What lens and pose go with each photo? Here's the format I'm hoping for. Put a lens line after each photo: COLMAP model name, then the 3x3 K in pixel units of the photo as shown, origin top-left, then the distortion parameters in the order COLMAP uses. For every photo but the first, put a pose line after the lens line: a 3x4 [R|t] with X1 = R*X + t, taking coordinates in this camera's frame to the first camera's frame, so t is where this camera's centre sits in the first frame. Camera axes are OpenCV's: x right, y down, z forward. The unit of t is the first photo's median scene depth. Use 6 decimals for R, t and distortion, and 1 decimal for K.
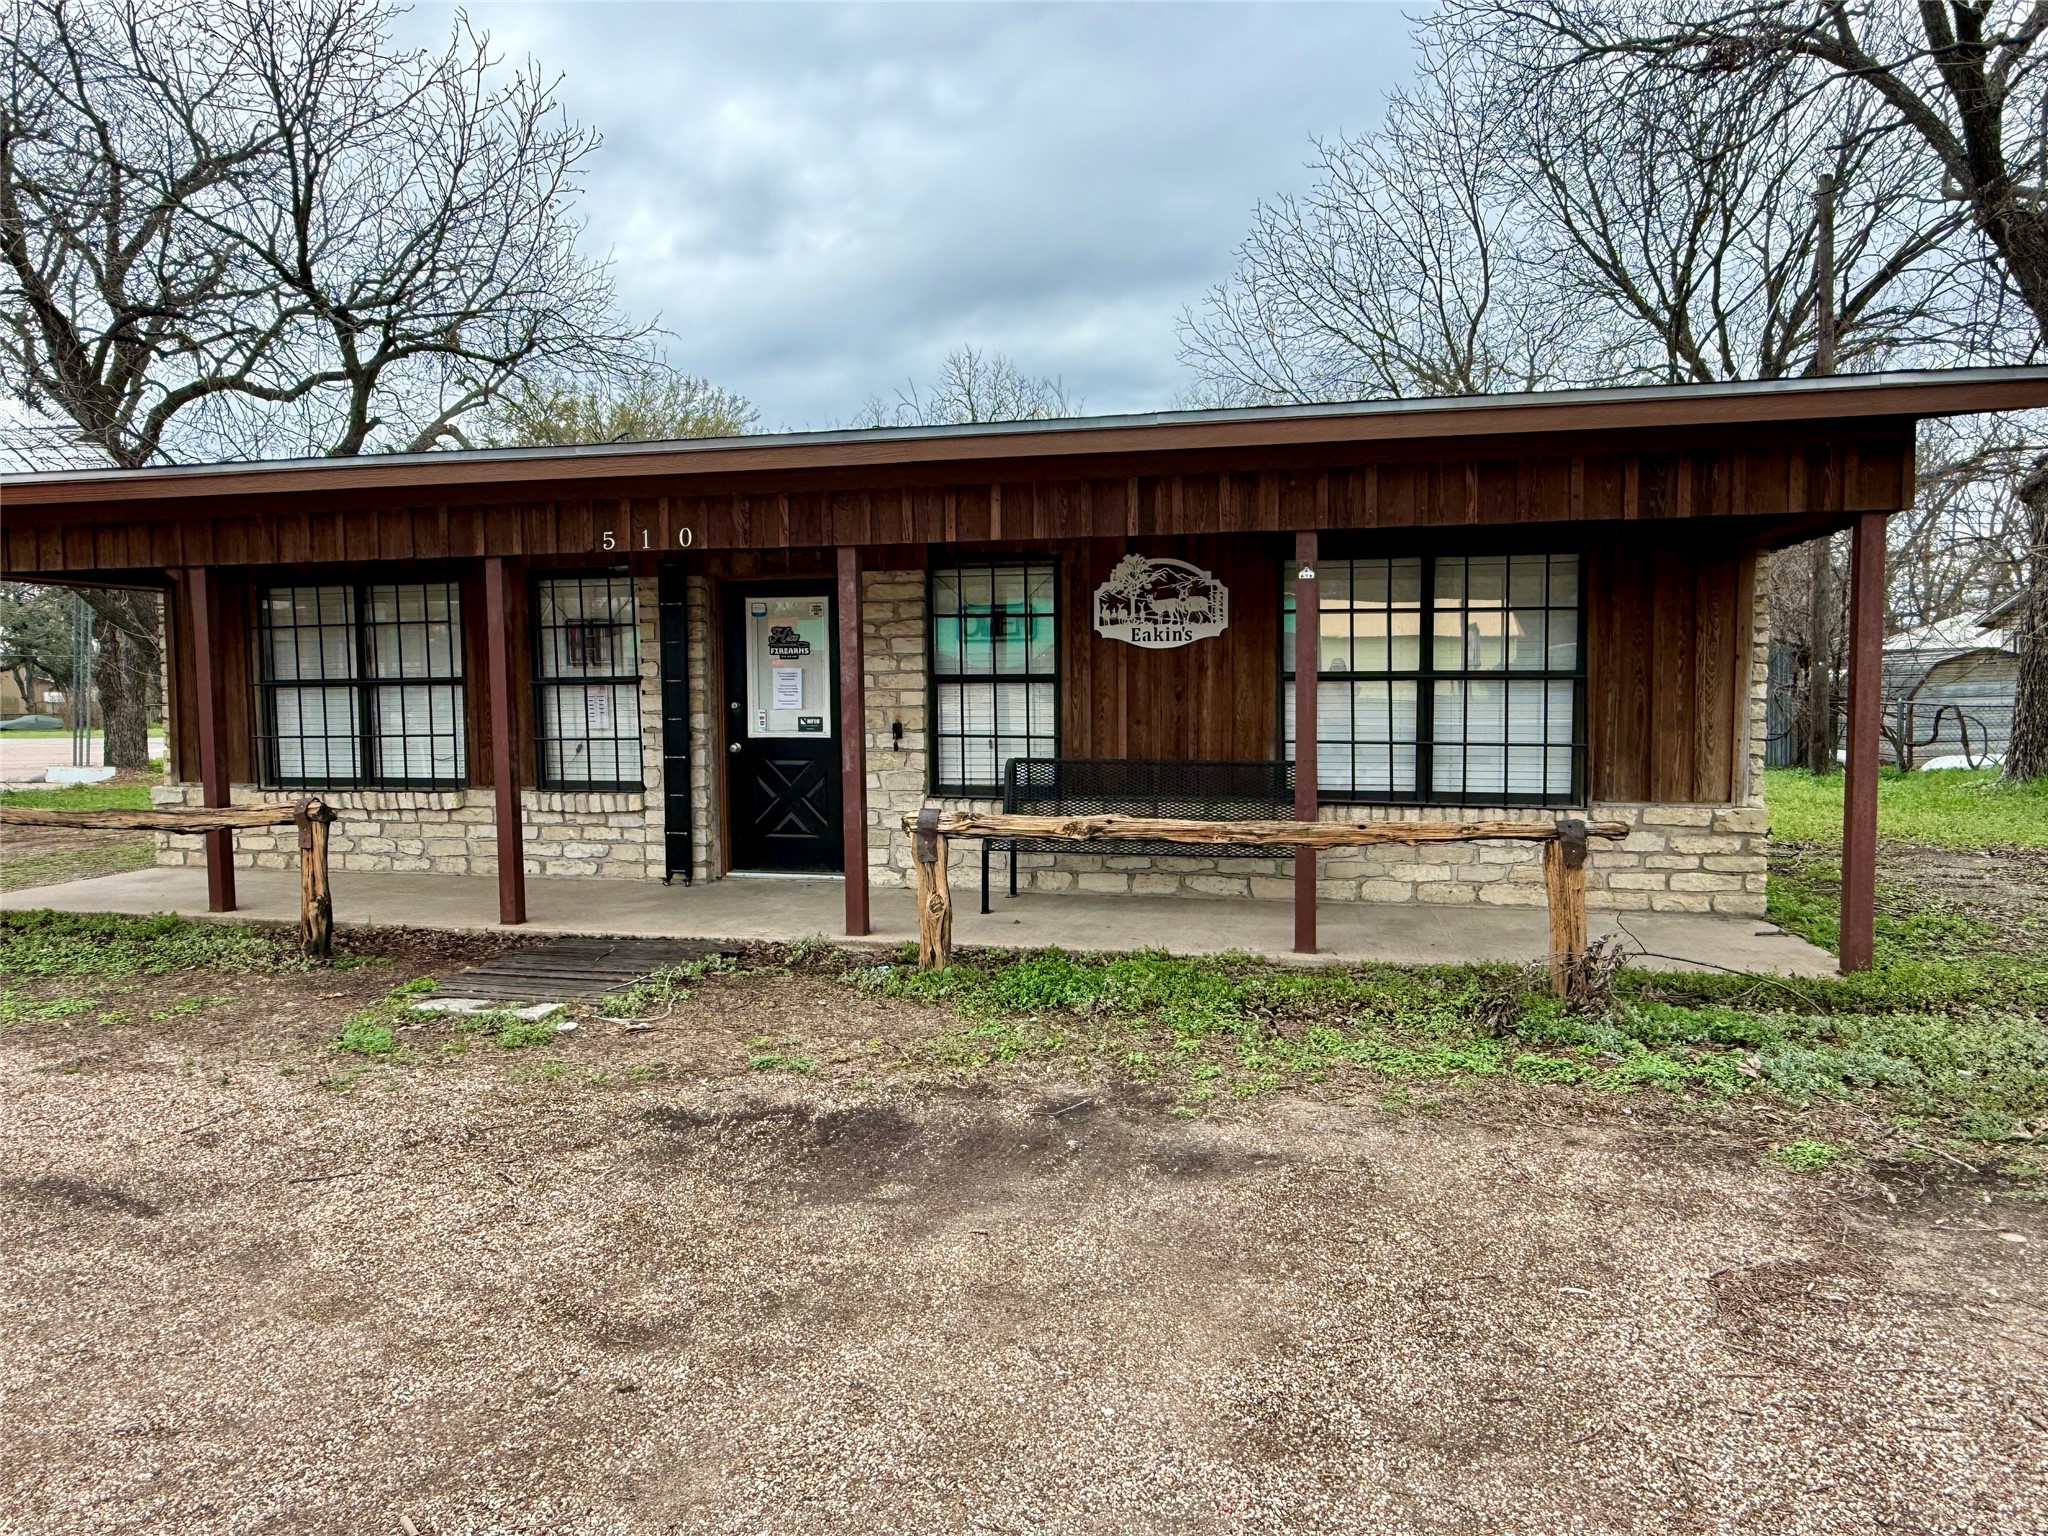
lens RADIAL K [[1271.0, 0, 1024.0], [0, 1271.0, 768.0], [0, 0, 1]] dist [0.004657, 0.002124]
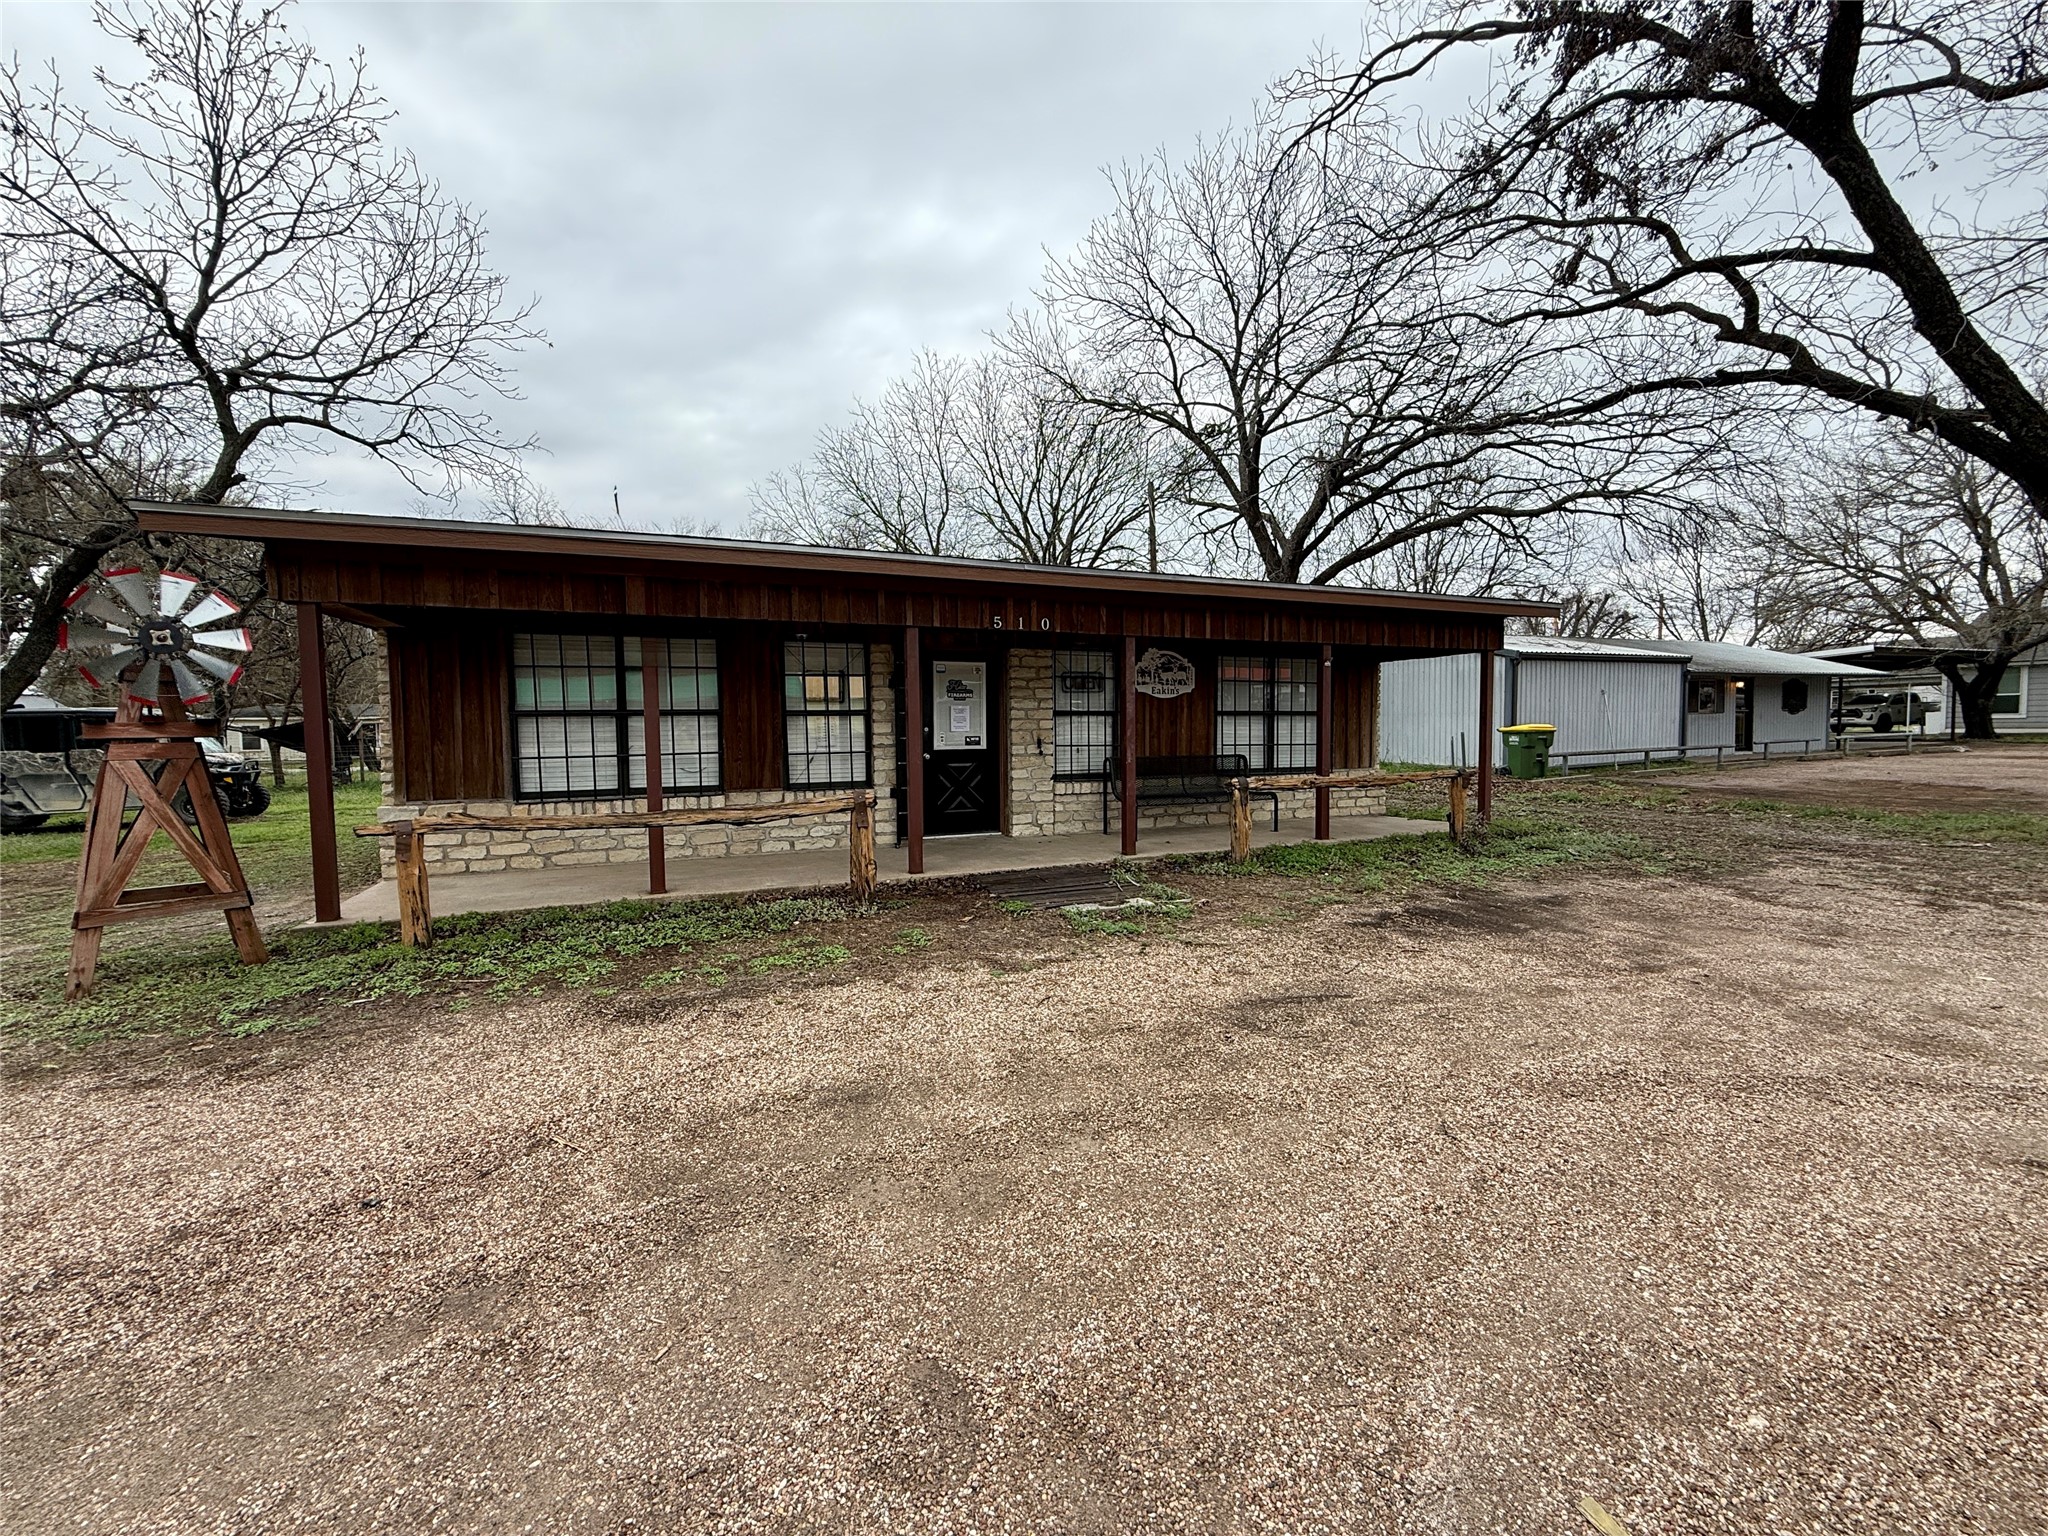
lens RADIAL K [[811.1, 0, 1020.0], [0, 811.1, 768.2], [0, 0, 1]] dist [-0.000053, 0.000148]
pose [[0.815977, -0.033023, 0.577140, -0.746943], [0.035849, 0.999336, 0.006496, -0.004170], [-0.576971, 0.015389, 0.816620, 0.128100]]
